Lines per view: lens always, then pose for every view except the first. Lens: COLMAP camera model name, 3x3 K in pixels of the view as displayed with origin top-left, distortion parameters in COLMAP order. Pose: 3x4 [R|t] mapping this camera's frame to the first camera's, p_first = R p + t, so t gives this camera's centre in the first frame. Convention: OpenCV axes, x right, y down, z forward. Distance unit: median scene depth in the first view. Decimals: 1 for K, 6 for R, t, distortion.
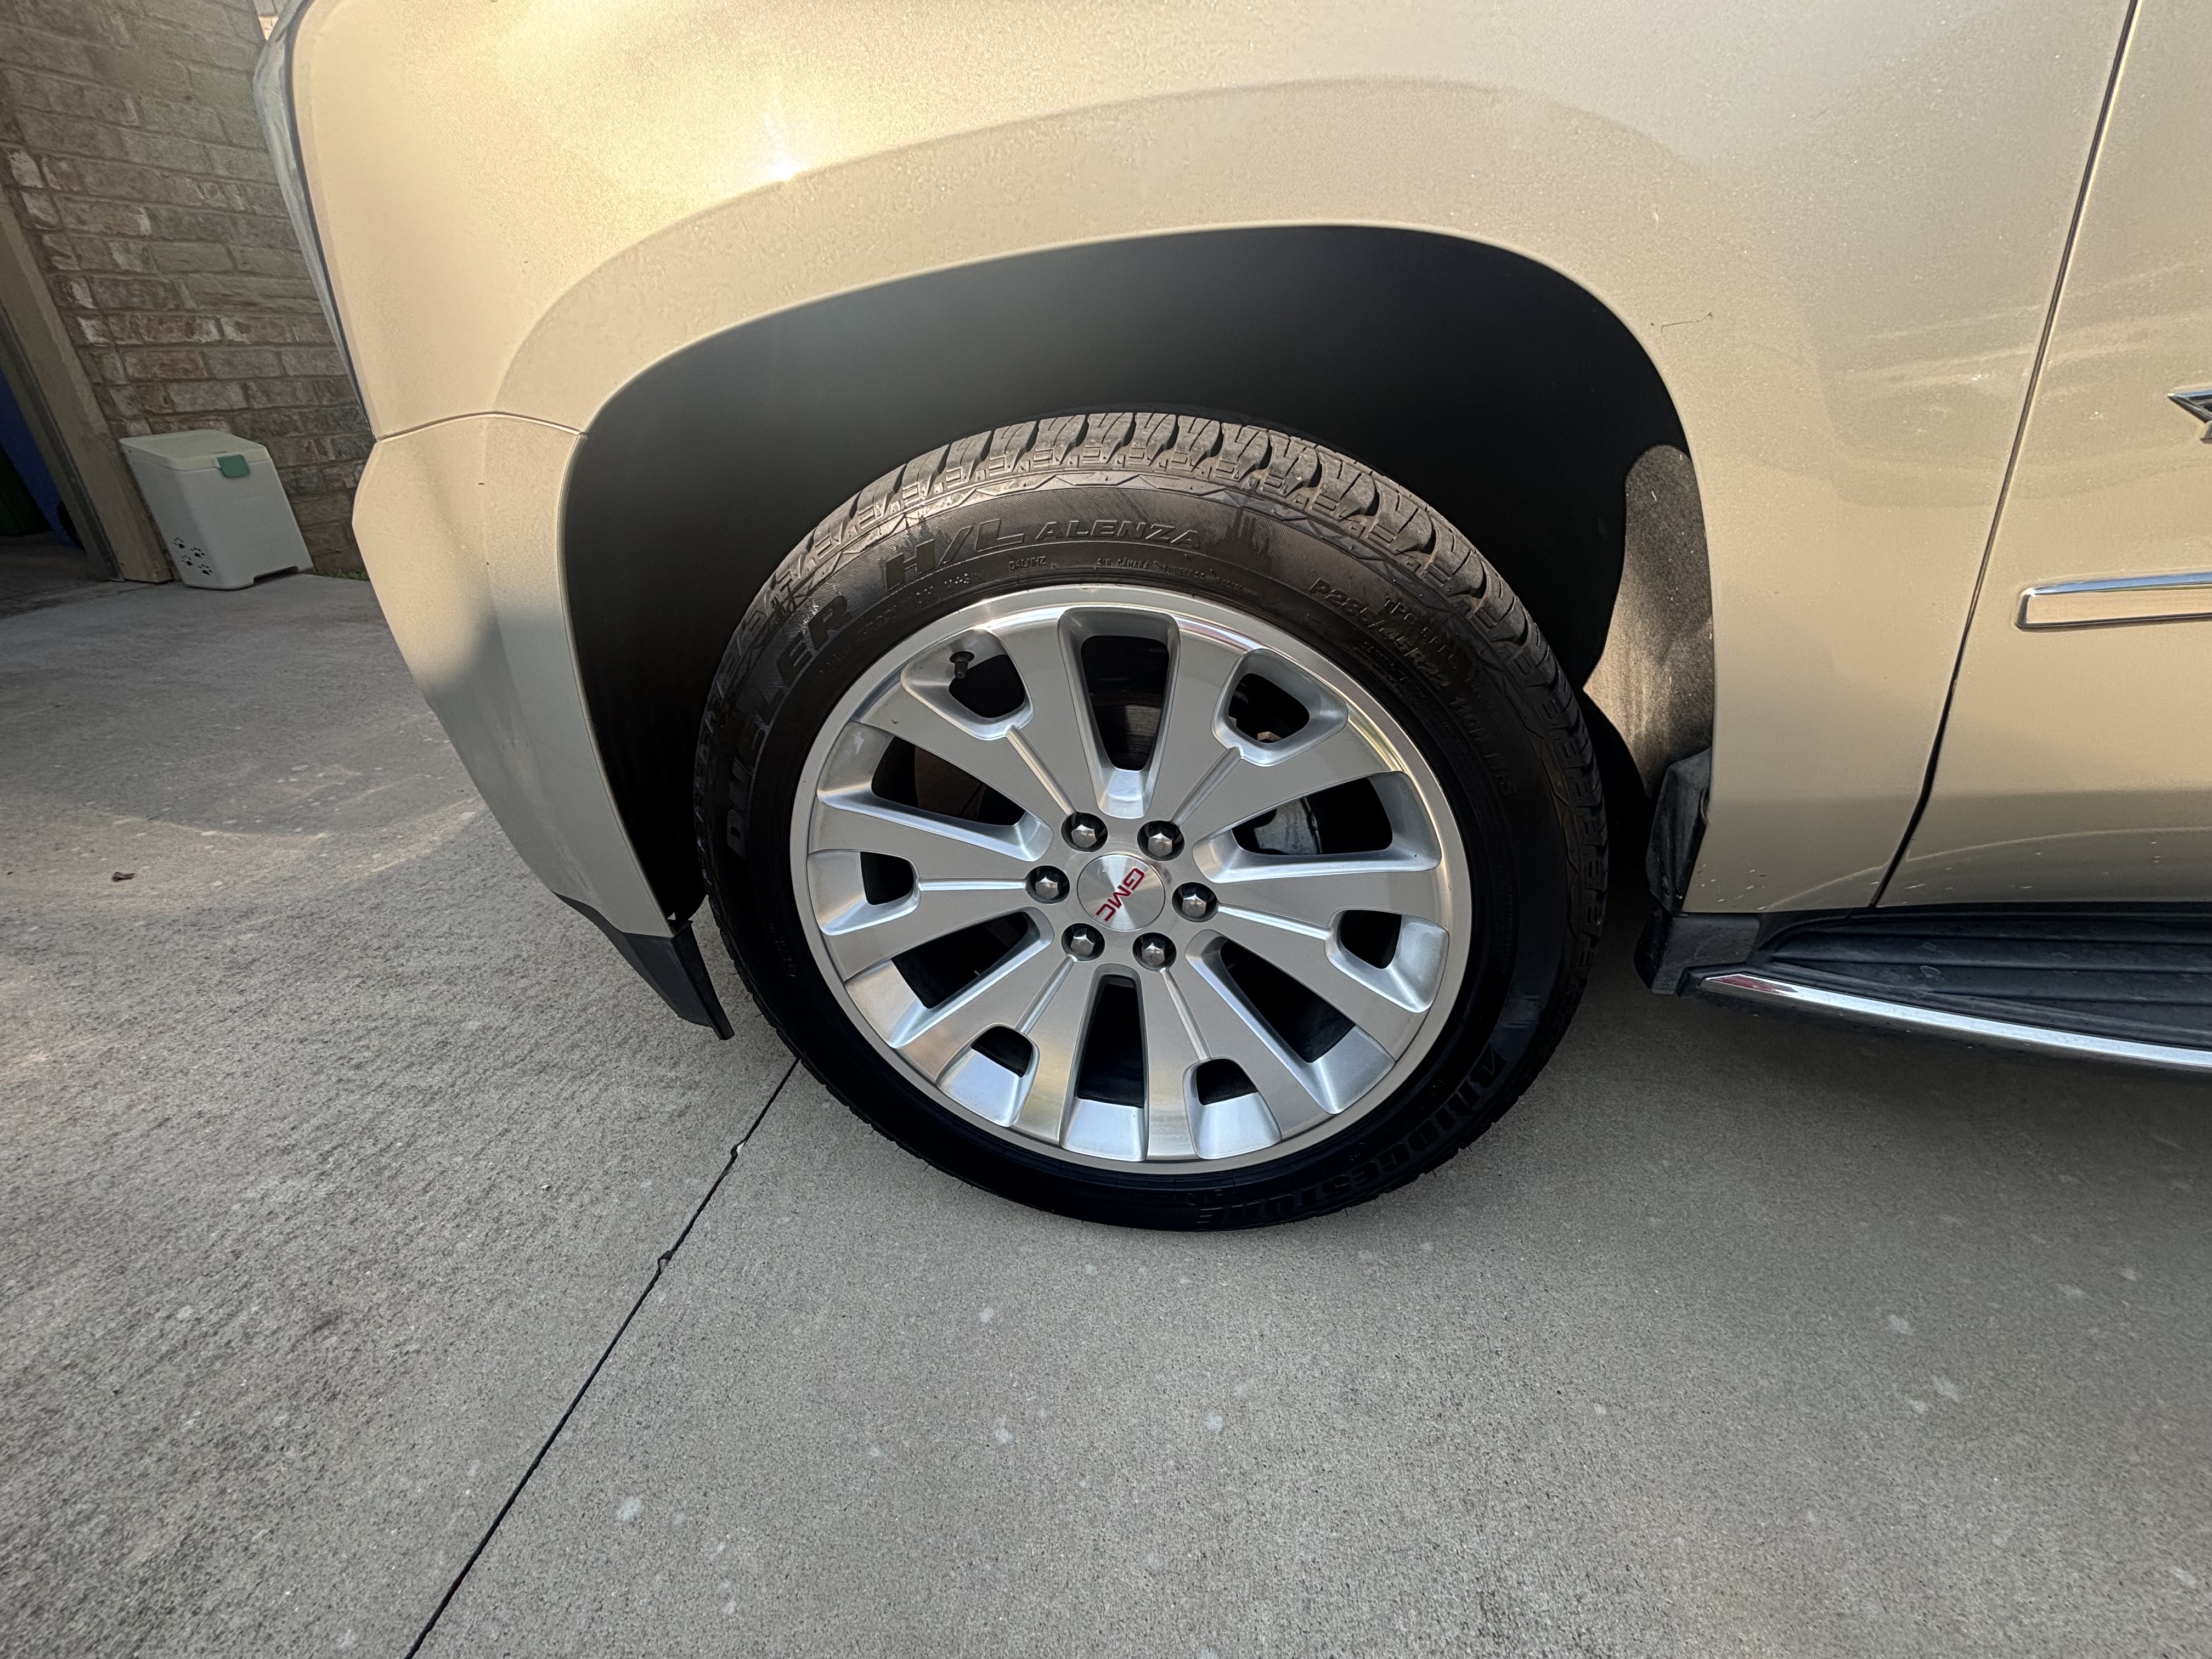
lens RADIAL K [[889.6, 0, 1100.7], [0, 889.6, 819.3], [0, 0, 1]] dist [-0.001079, -0.000042]
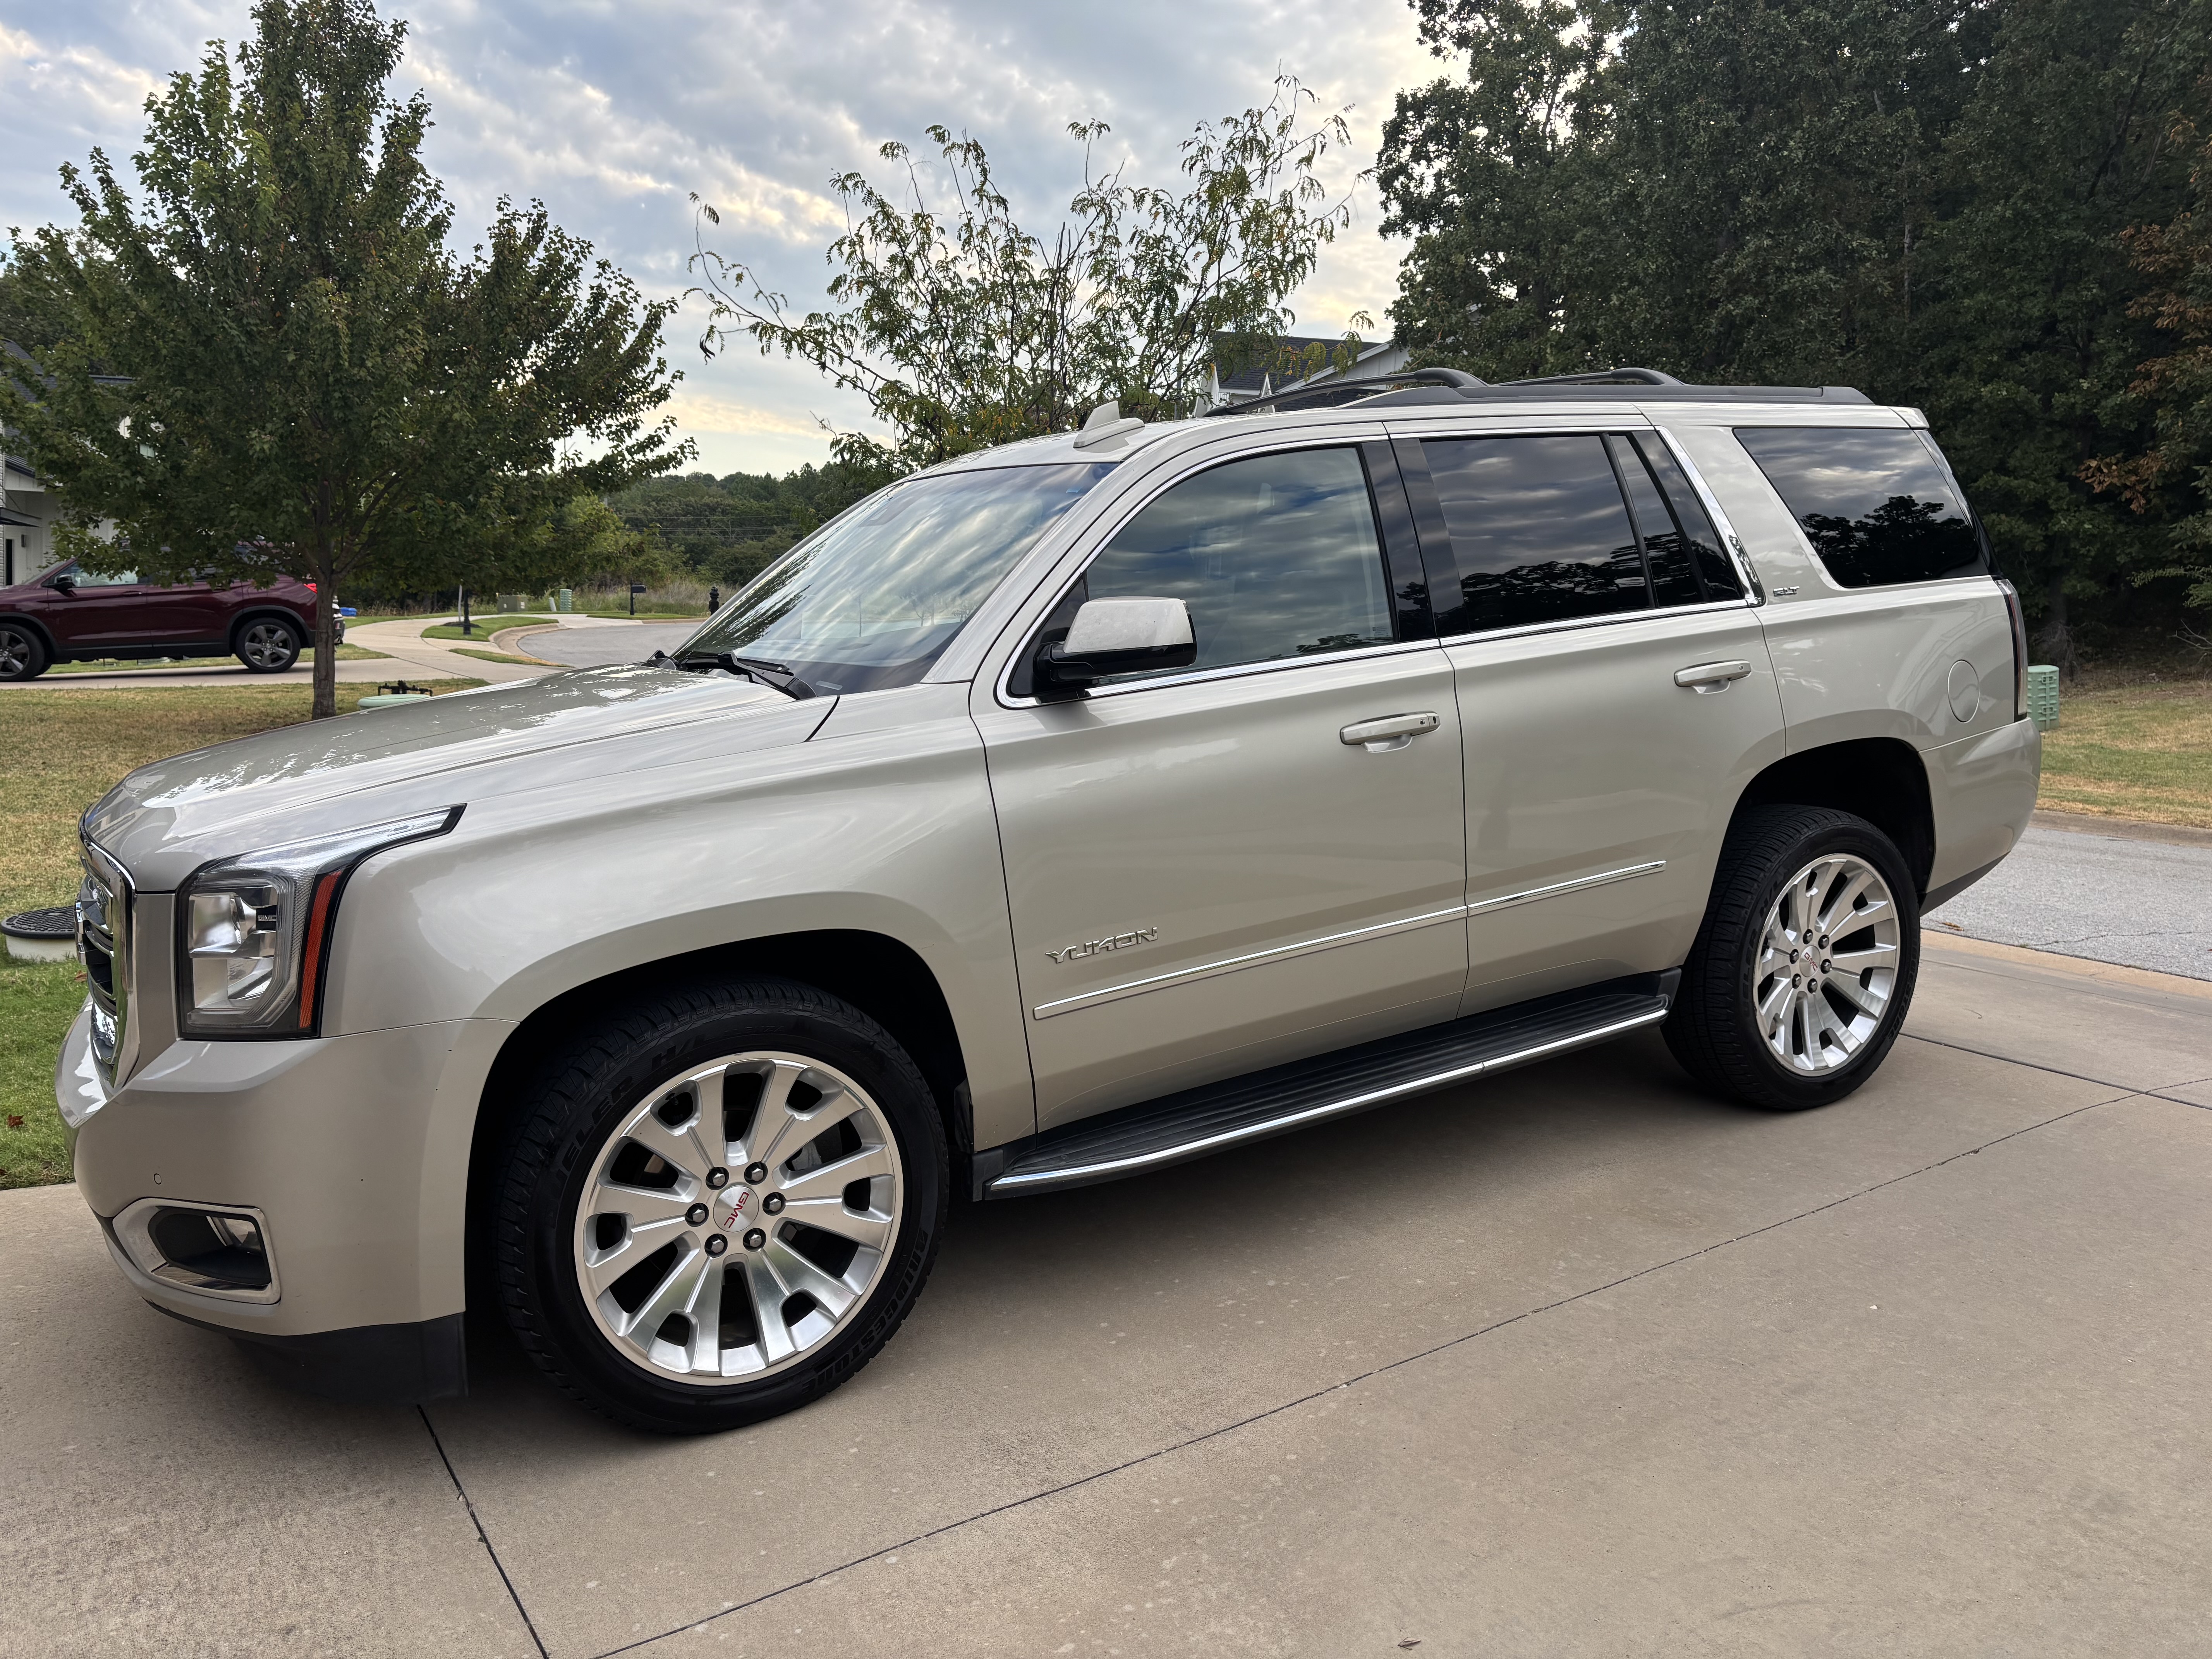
lens RADIAL K [[1674.3, 0, 1099.9], [0, 1674.3, 825.1], [0, 0, 1]] dist [0.013823, 0.001839]
pose [[0.754668, -0.049896, 0.654207, -1.721607], [0.285568, 0.922684, -0.259048, 0.482332], [-0.590701, 0.382315, 0.710568, -2.361421]]
